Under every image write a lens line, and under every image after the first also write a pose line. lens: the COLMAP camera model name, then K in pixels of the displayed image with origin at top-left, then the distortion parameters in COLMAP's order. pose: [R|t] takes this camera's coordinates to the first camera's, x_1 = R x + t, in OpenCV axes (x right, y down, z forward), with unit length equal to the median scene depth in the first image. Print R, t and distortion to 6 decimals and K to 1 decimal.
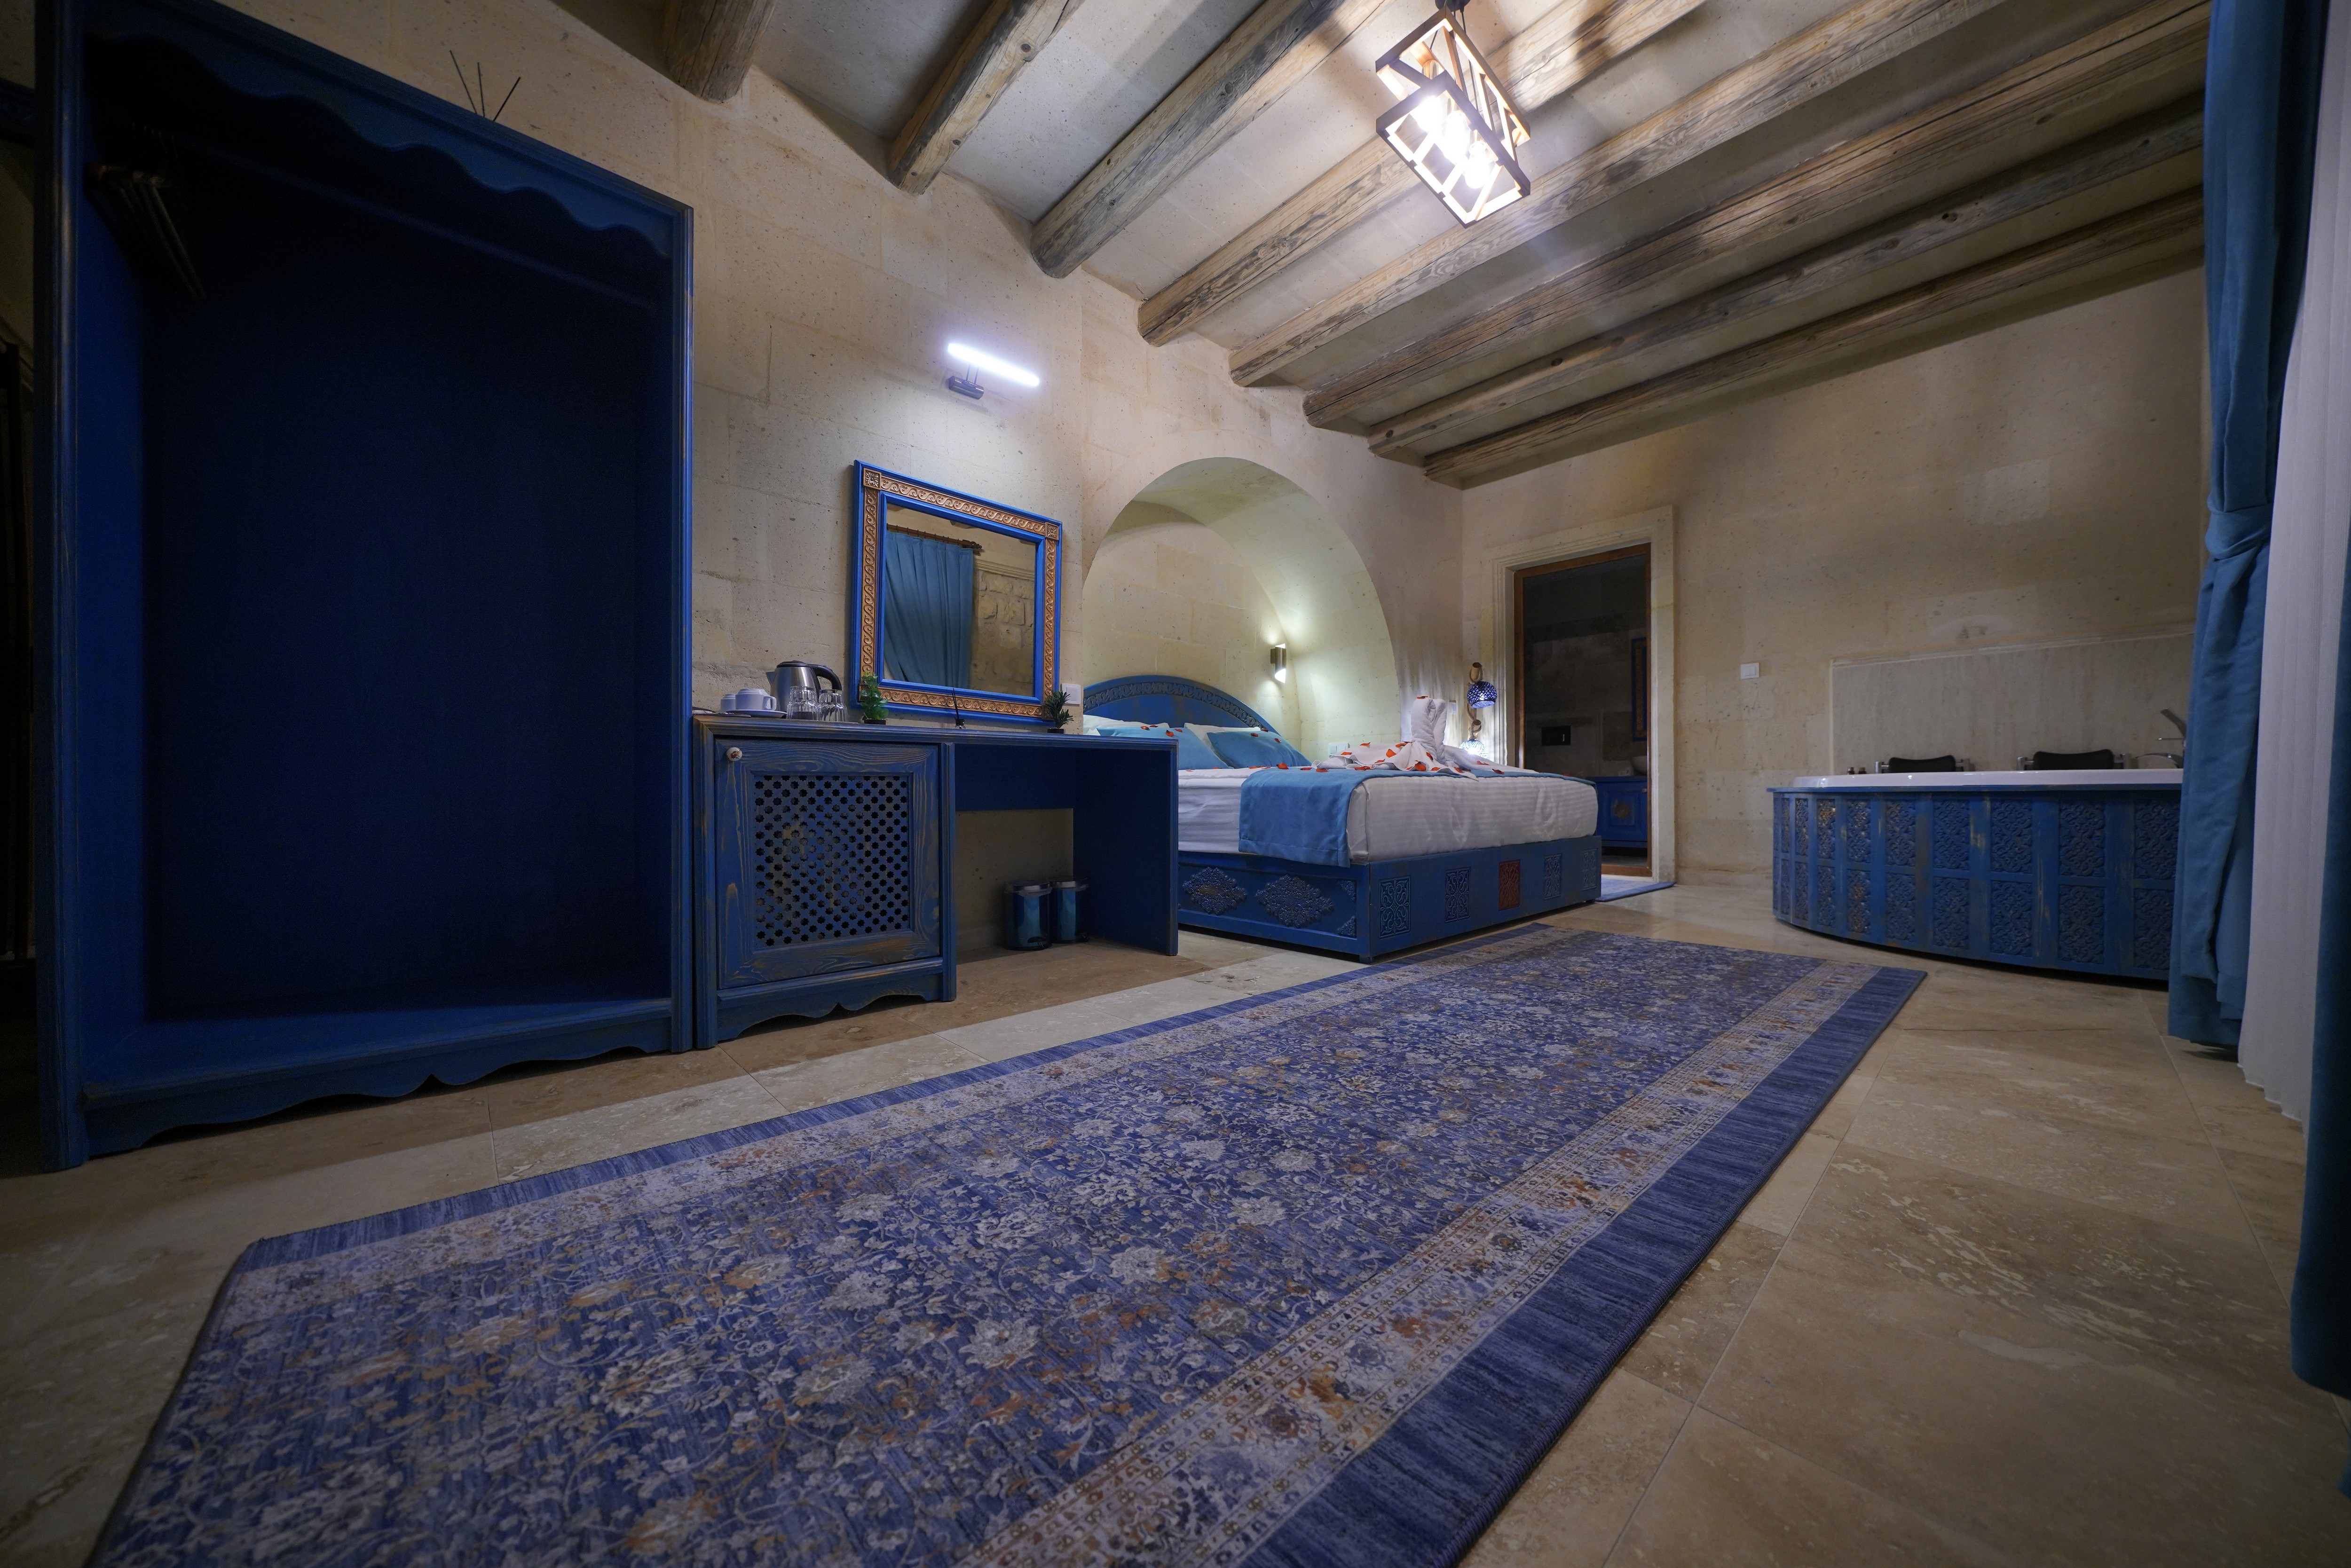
lens RADIAL K [[795.0, 0, 1168.1], [0, 795.0, 792.3], [0, 0, 1]] dist [-0.006807, 0.000826]
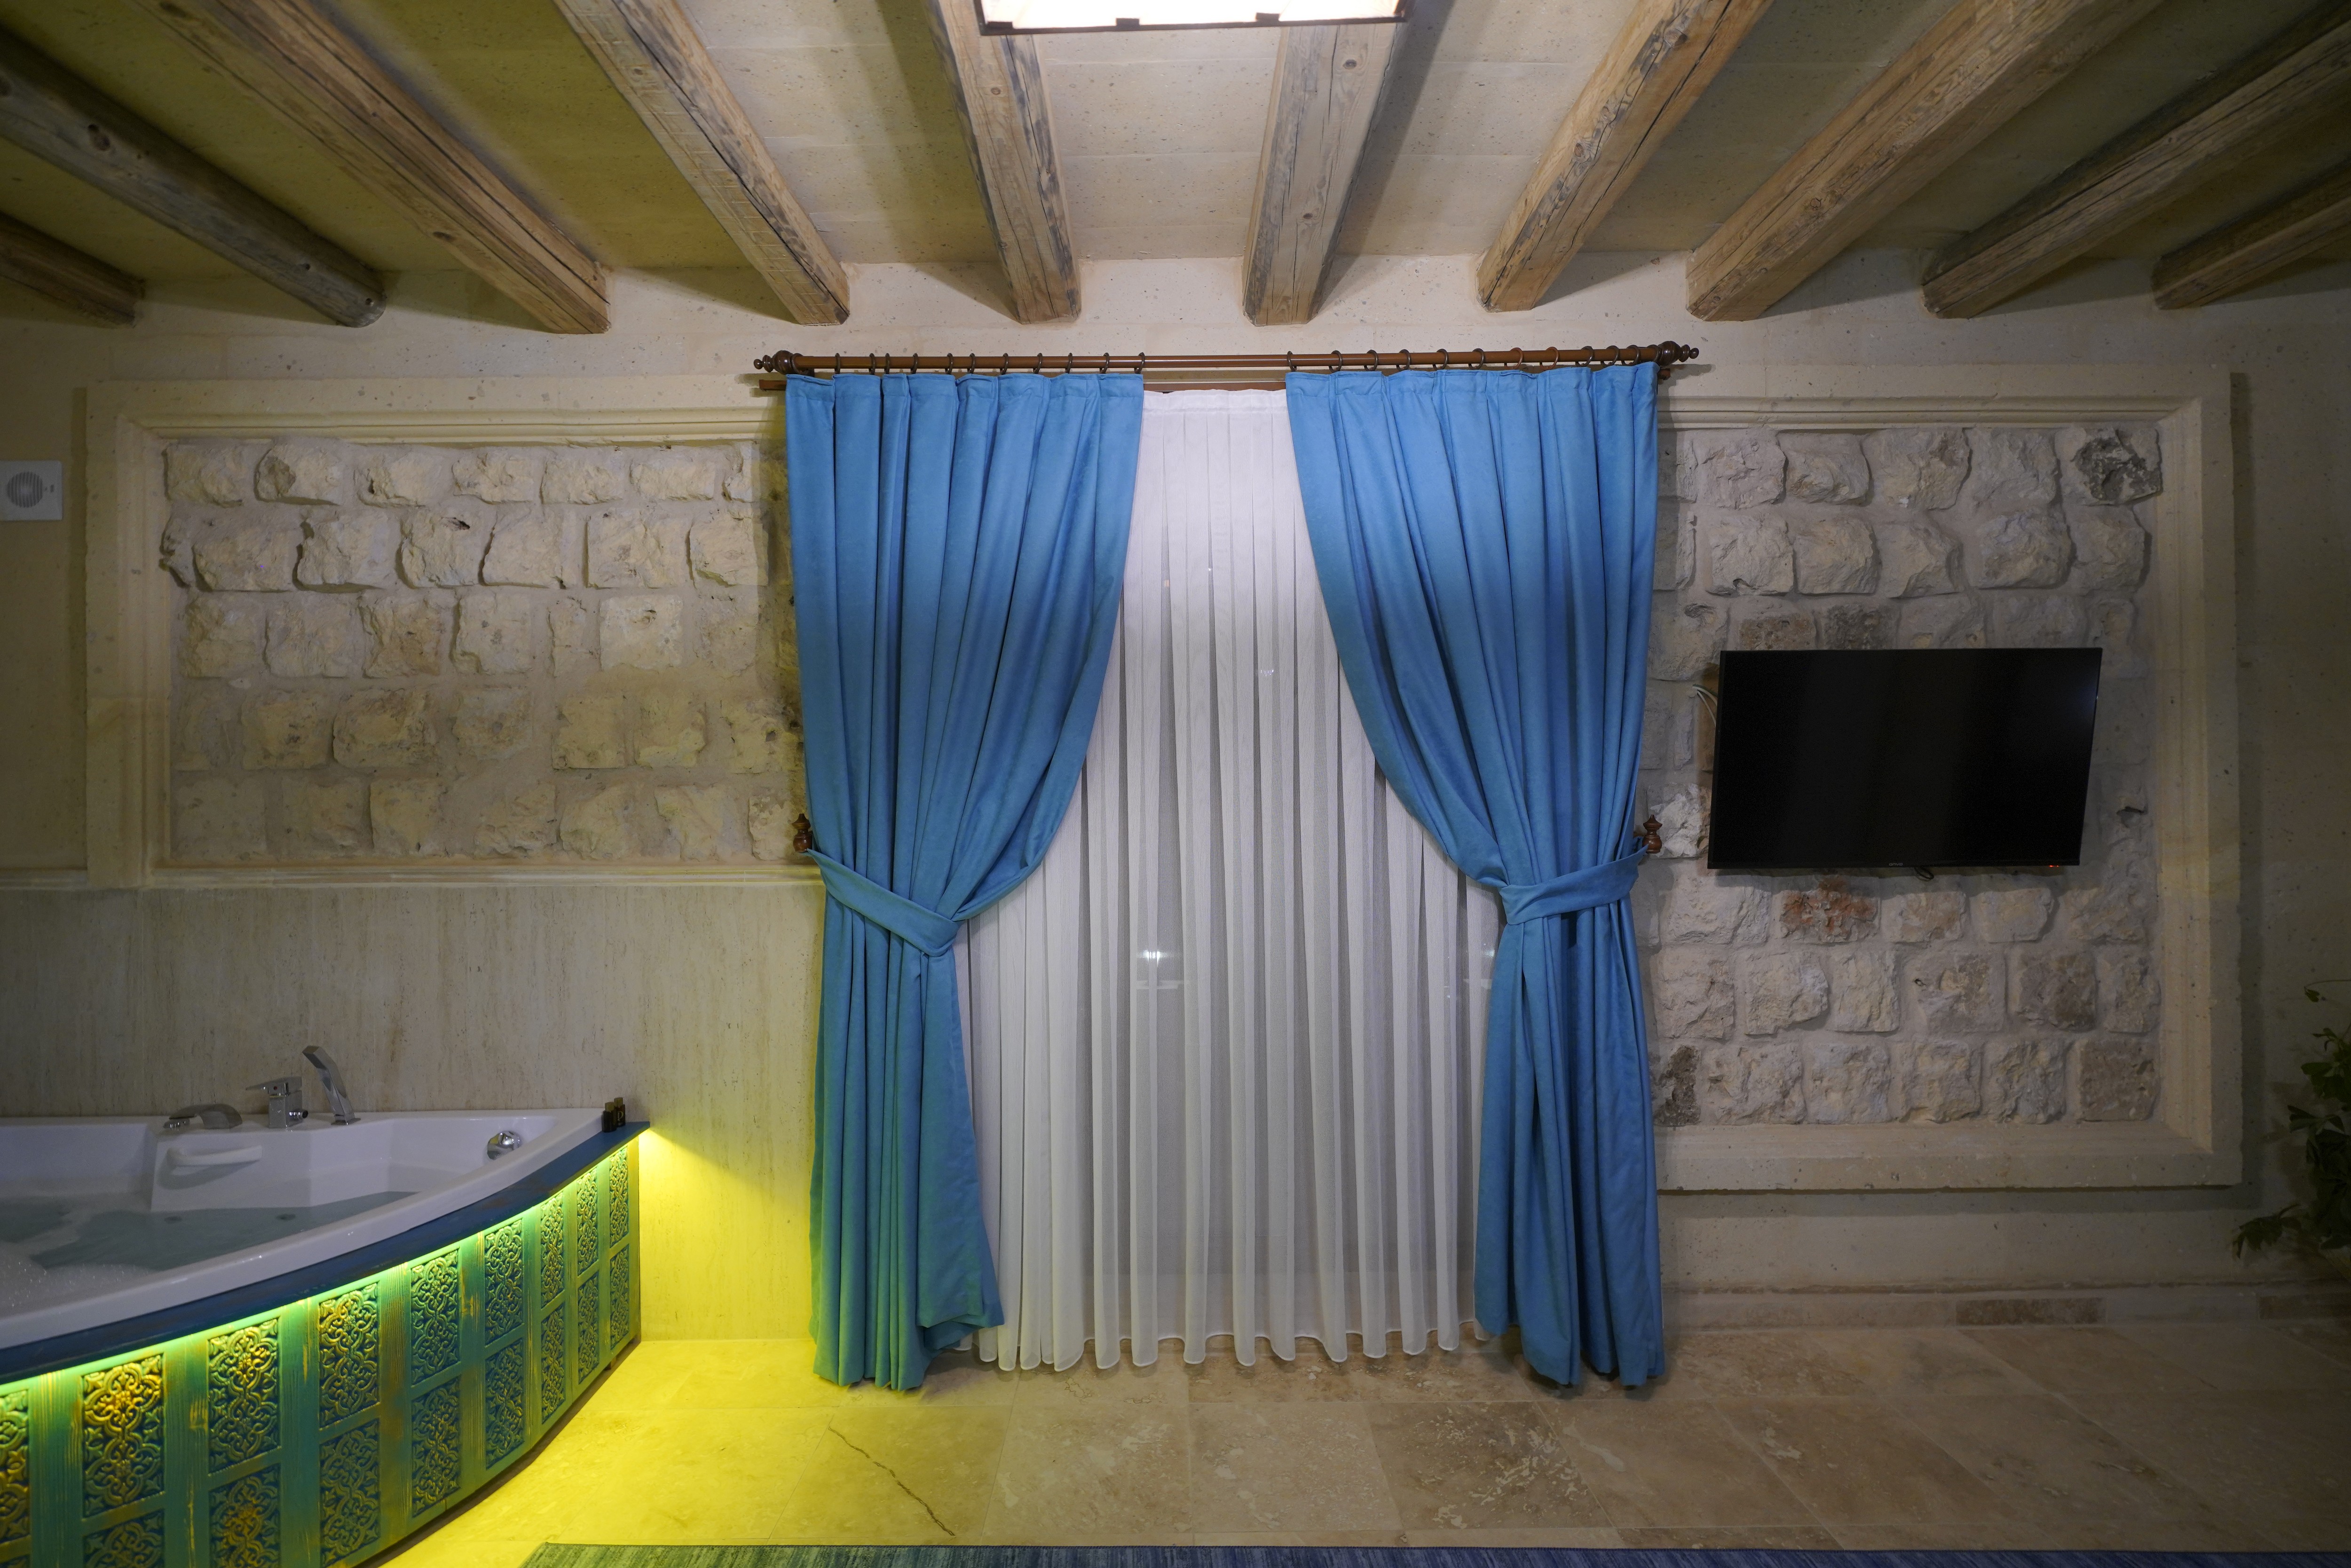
lens RADIAL K [[992.4, 0, 1169.8], [0, 992.4, 786.7], [0, 0, 1]] dist [0.000735, -0.000237]
pose [[-0.747239, 0.015925, 0.664364, 0.047395], [0.014001, 0.999868, -0.008220, -0.298088], [-0.664408, 0.003159, -0.747364, 1.046736]]
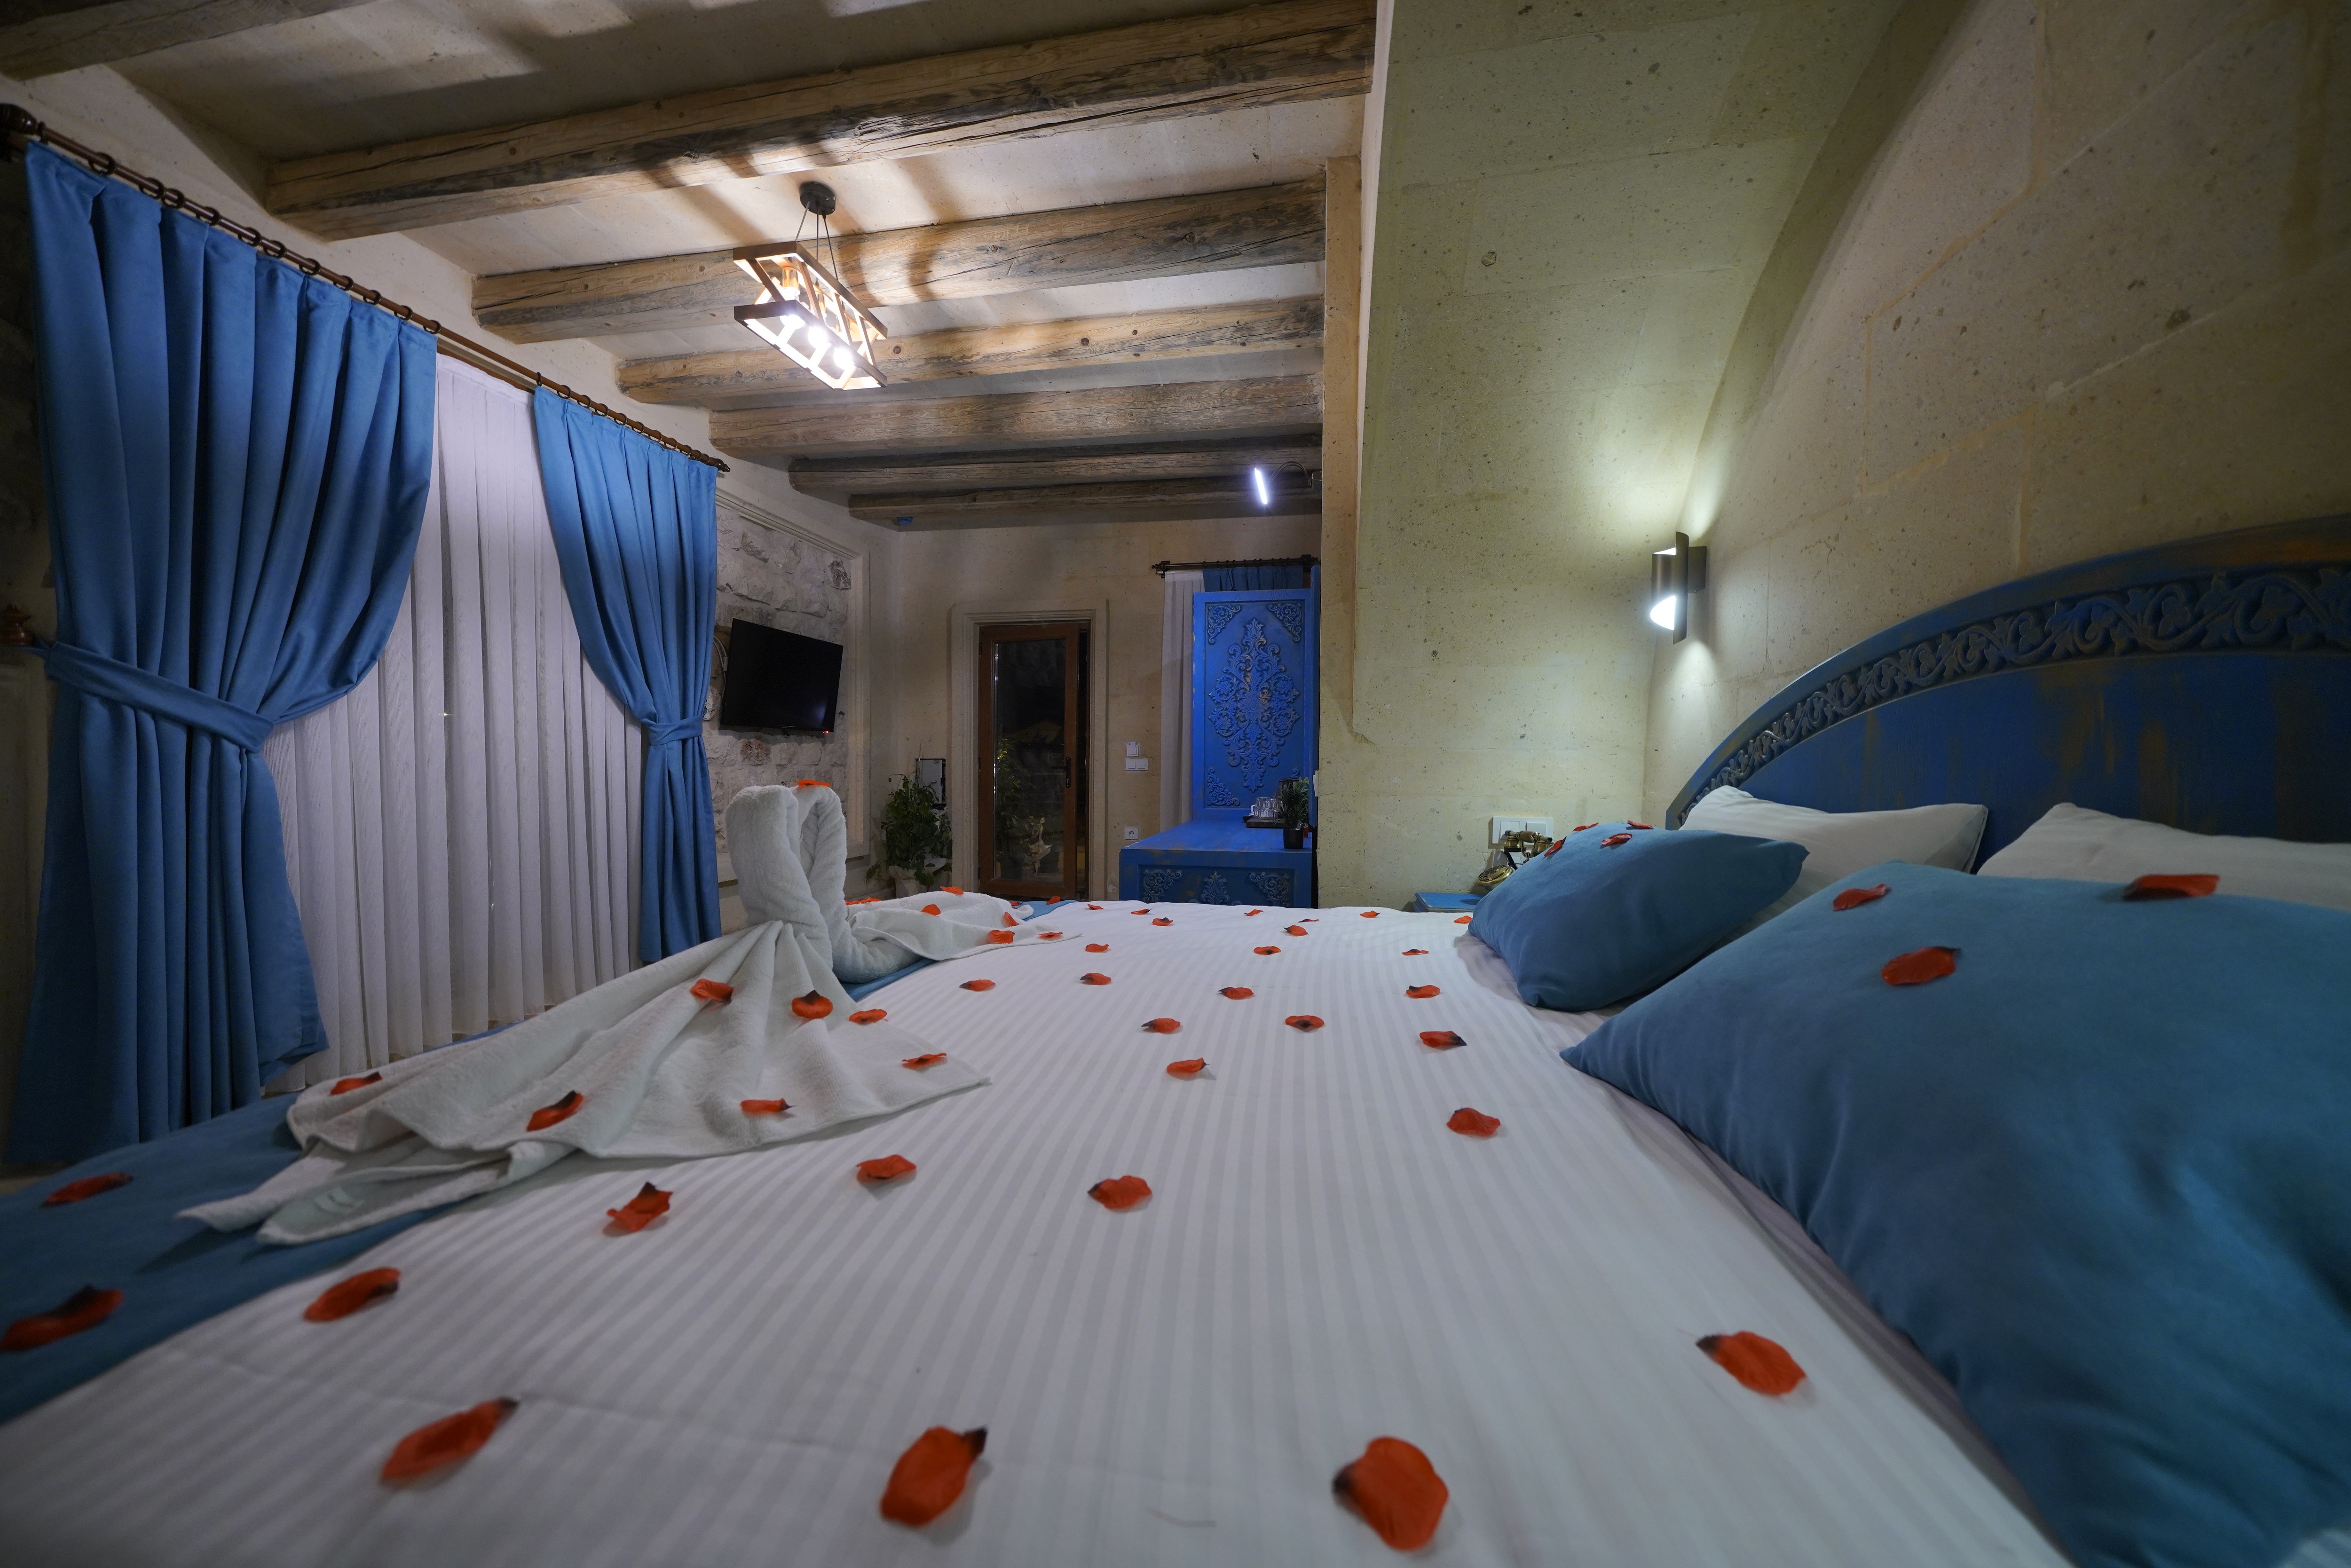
lens RADIAL K [[795.0, 0, 1170.9], [0, 795.0, 788.9], [0, 0, 1]] dist [-0.006807, 0.000826]
pose [[-0.796647, 0.017167, -0.604201, 0.502823], [-0.004347, 0.999408, 0.034128, -0.161146], [0.604429, 0.029815, -0.796101, 1.704704]]
